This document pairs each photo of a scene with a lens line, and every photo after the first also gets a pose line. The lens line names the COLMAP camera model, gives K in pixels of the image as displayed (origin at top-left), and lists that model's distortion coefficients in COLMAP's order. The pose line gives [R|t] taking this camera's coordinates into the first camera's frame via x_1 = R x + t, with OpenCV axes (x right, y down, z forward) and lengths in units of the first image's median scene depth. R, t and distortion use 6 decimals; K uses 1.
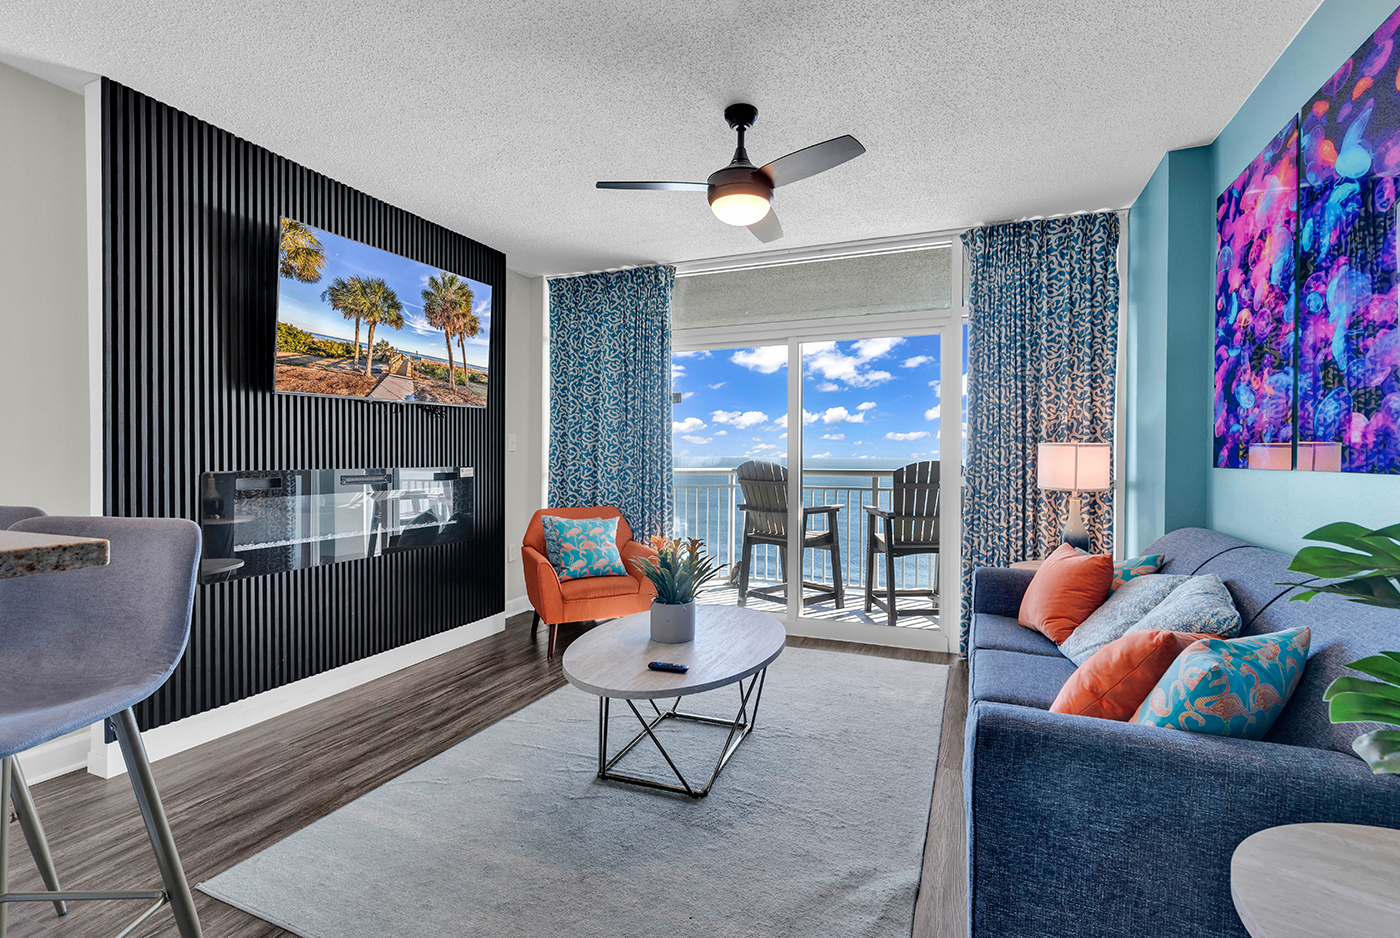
lens RADIAL K [[716.2, 0, 673.0], [0, 716.2, 459.6], [0, 0, 1]] dist [0.040842, -0.024017]
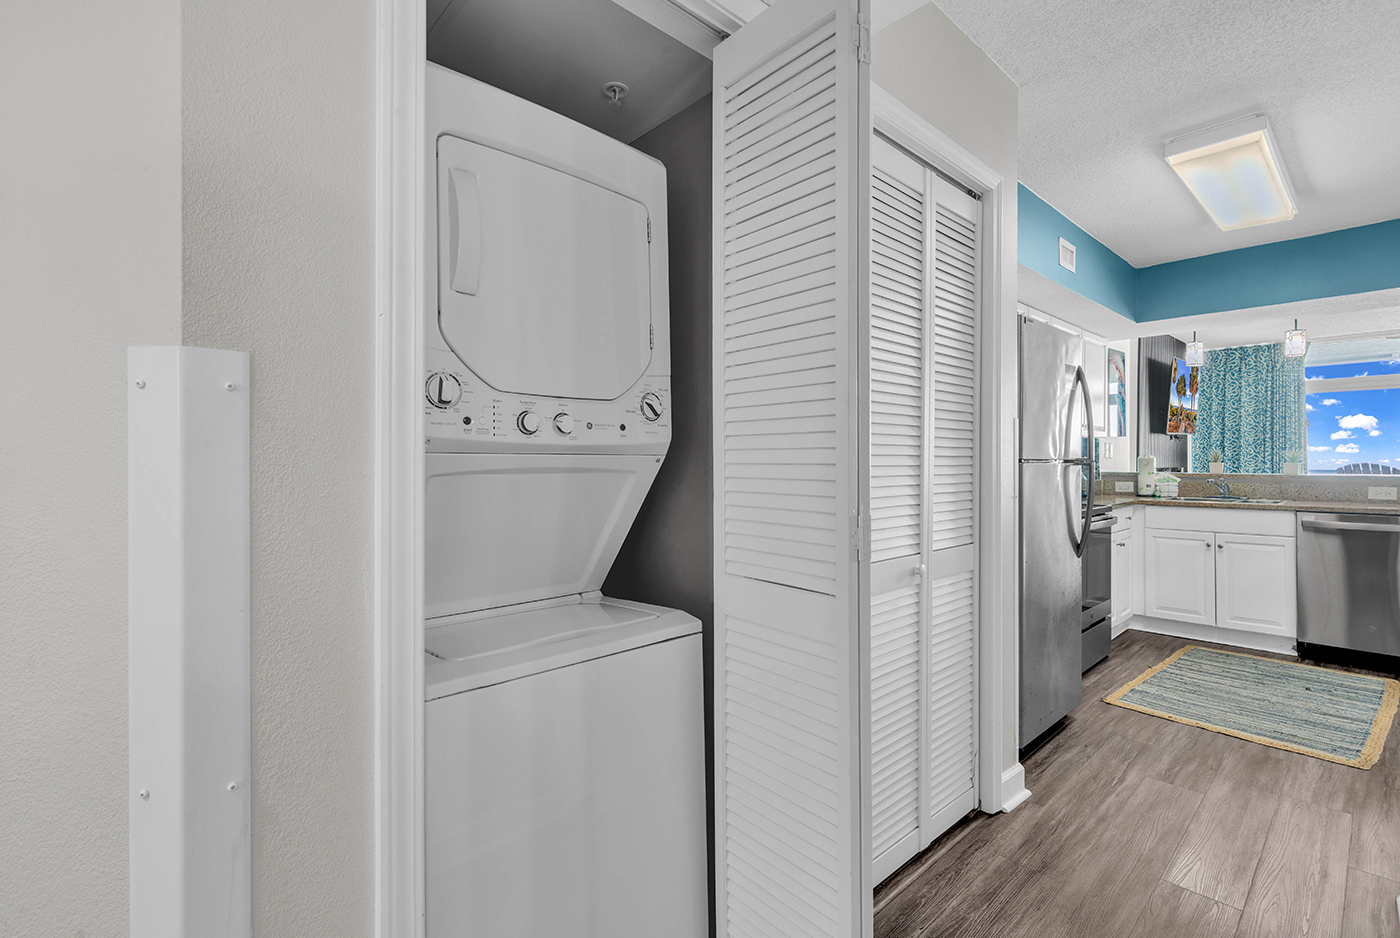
lens RADIAL K [[638.7, 0, 701.3], [0, 638.7, 458.5], [0, 0, 1]] dist [0.000428, 0.000752]
pose [[0.894889, -0.006436, -0.446242, -0.727287], [0.001943, 0.999943, -0.010525, 0.004192], [0.446285, 0.008552, 0.894850, -1.104552]]
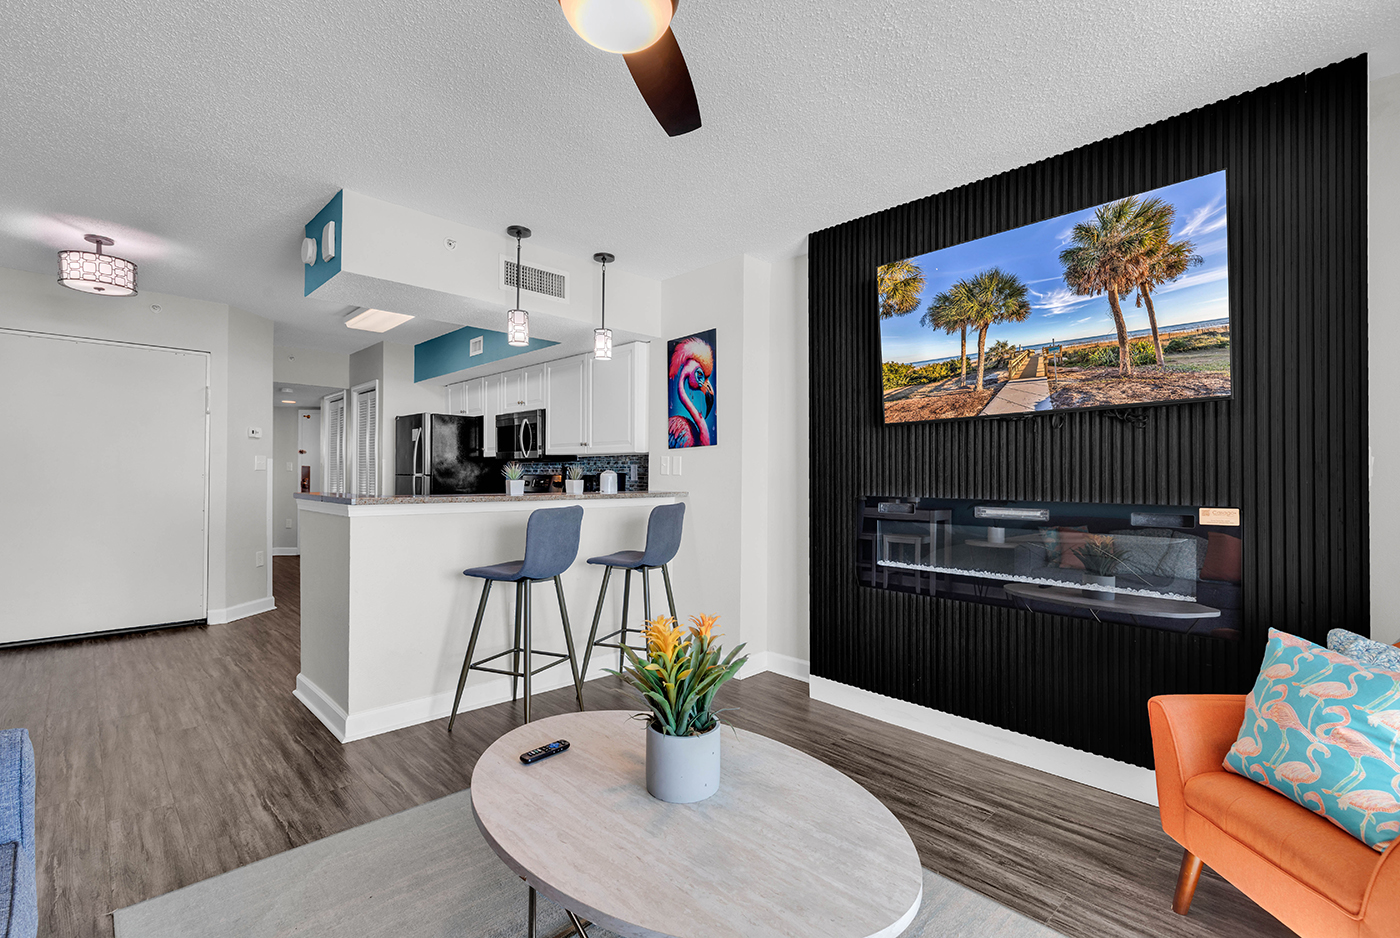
lens RADIAL K [[703.9, 0, 784.6], [0, 703.9, 472.1], [0, 0, 1]] dist [0.000158, 0.000210]
pose [[-0.378204, -0.016520, -0.925575, 0.380141], [-0.019313, 0.999764, -0.009952, -0.005316], [0.925521, 0.014112, -0.378433, 0.968312]]
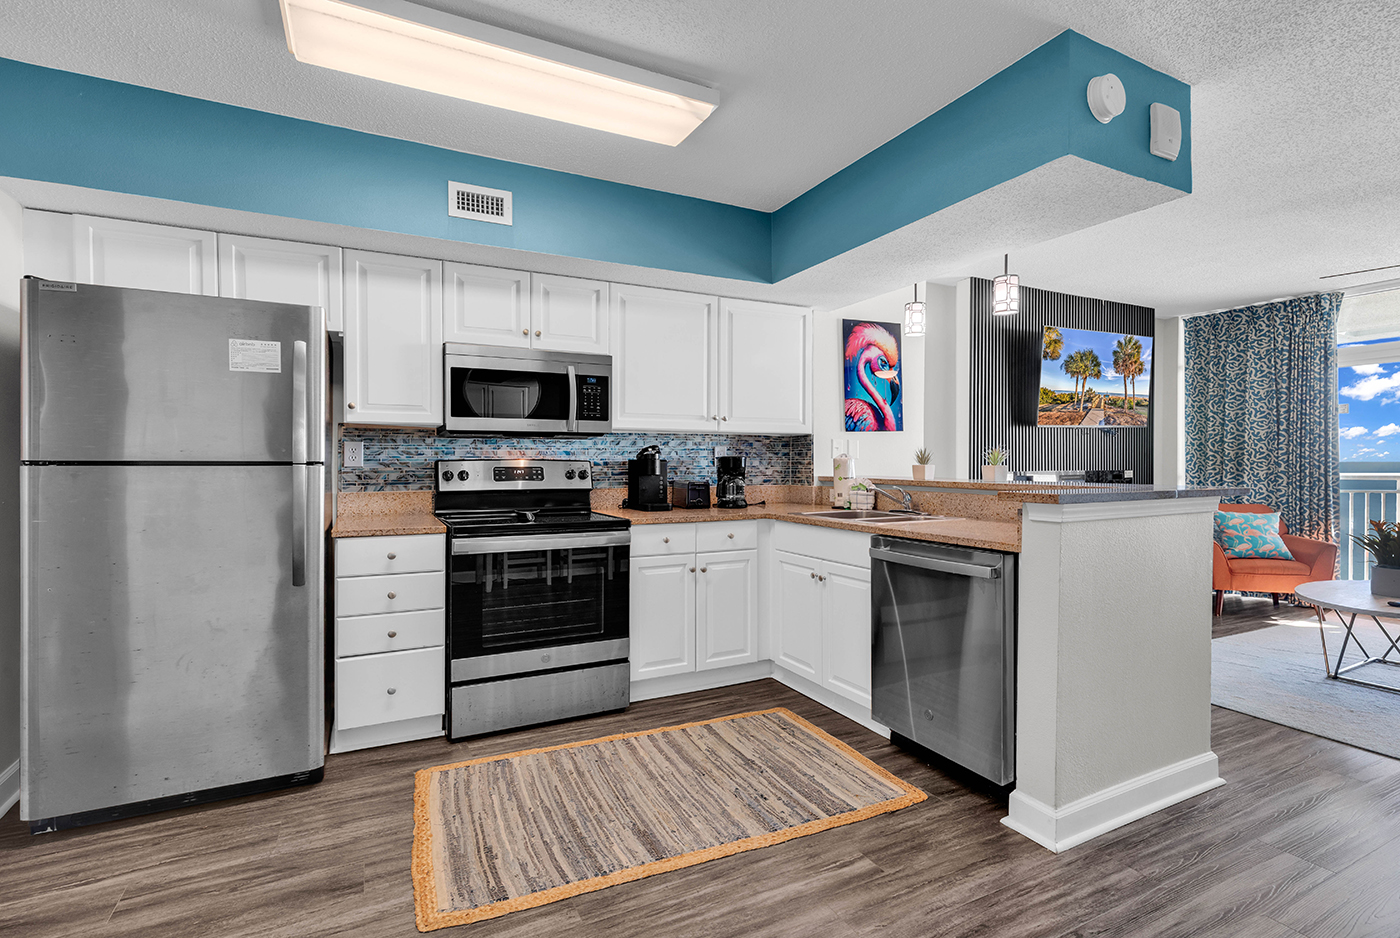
lens RADIAL K [[629.6, 0, 661.3], [0, 629.6, 463.6], [0, 0, 1]] dist [0.003127, 0.000653]
pose [[0.741041, -0.001857, -0.671457, -0.154983], [-0.000434, 0.999995, -0.003245, 0.002757], [0.671460, 0.002696, 0.741036, -0.562740]]
